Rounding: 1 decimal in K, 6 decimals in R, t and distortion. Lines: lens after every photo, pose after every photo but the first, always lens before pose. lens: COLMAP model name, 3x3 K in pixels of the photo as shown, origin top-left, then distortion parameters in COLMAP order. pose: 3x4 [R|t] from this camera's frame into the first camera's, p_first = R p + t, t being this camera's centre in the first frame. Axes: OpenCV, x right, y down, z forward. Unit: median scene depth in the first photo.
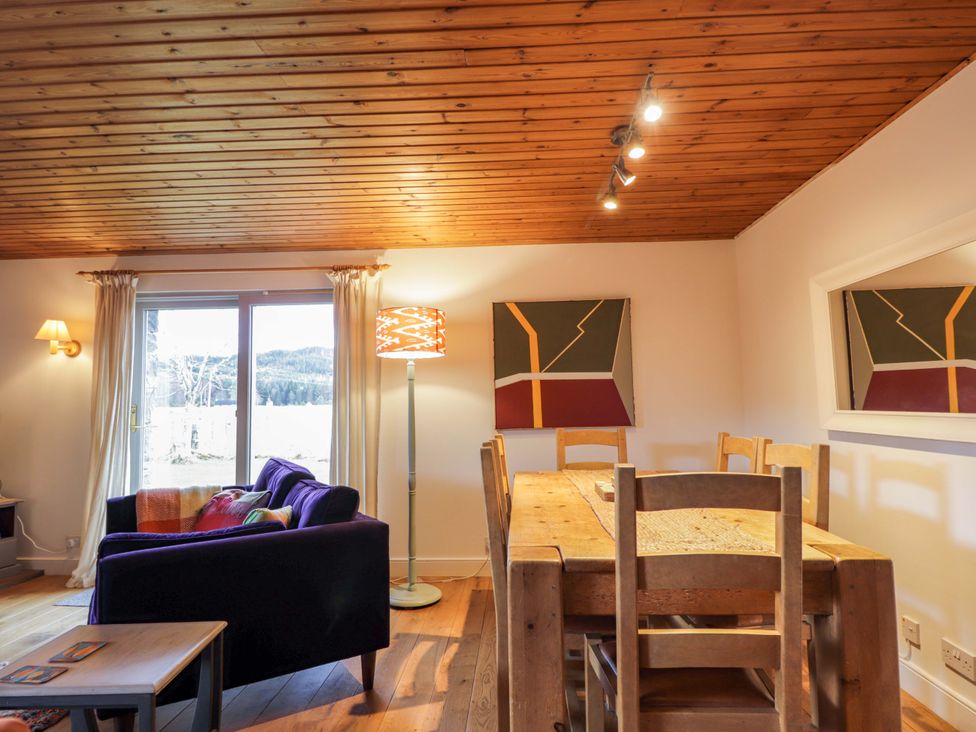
lens RADIAL K [[581.2, 0, 479.1], [0, 581.2, 360.6], [0, 0, 1]] dist [0.005054, -0.016154]
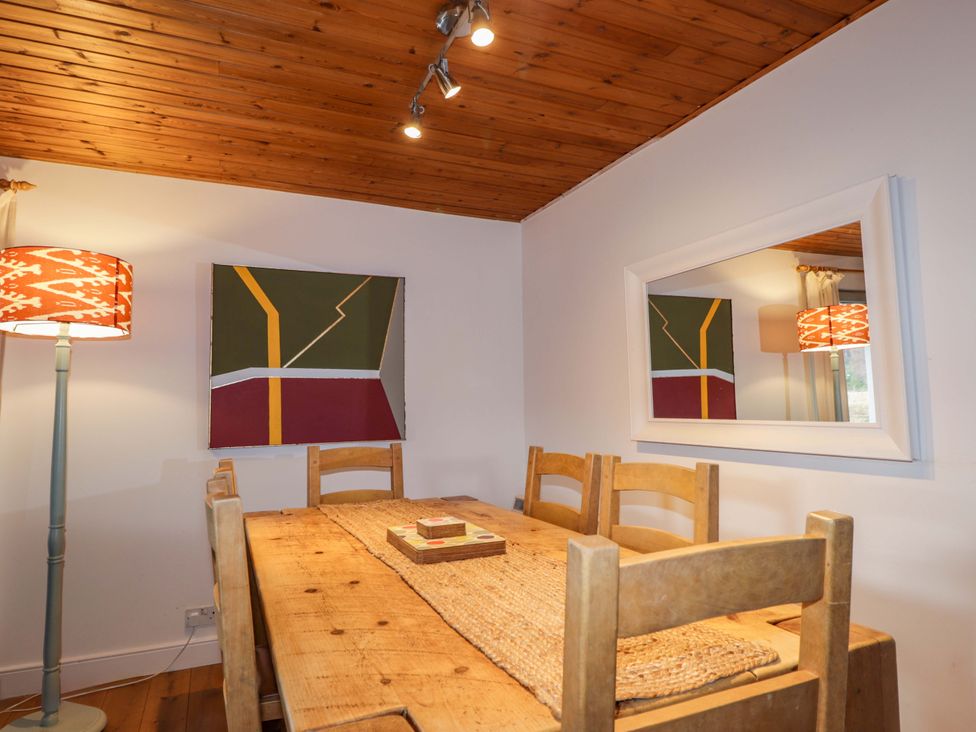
lens RADIAL K [[581.2, 0, 479.1], [0, 581.2, 360.6], [0, 0, 1]] dist [0.005054, -0.016154]
pose [[0.879329, 0.042567, 0.474309, -0.023391], [-0.035896, 0.999088, -0.023116, 0.021593], [-0.474861, 0.003300, 0.880055, 0.273186]]
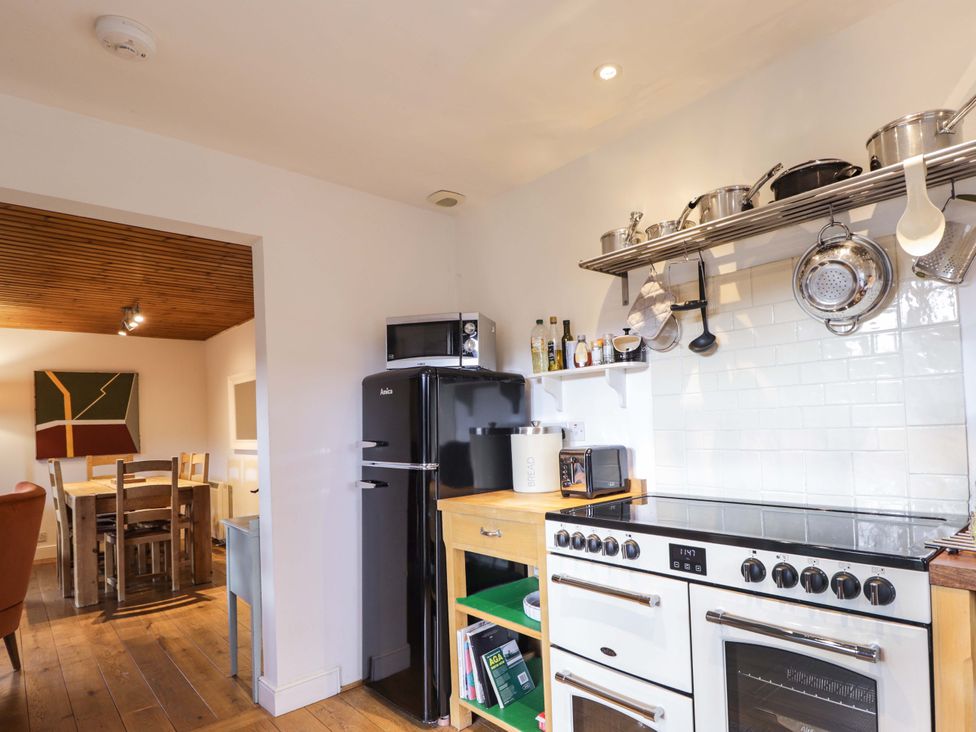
lens RADIAL K [[656.7, 0, 488.3], [0, 656.7, 406.5], [0, 0, 1]] dist [-0.029712, -0.001466]
pose [[0.757732, 0.005177, 0.652545, -0.186419], [-0.022902, 0.999563, 0.018664, -0.075053], [-0.652163, -0.029087, 0.757520, -1.034709]]
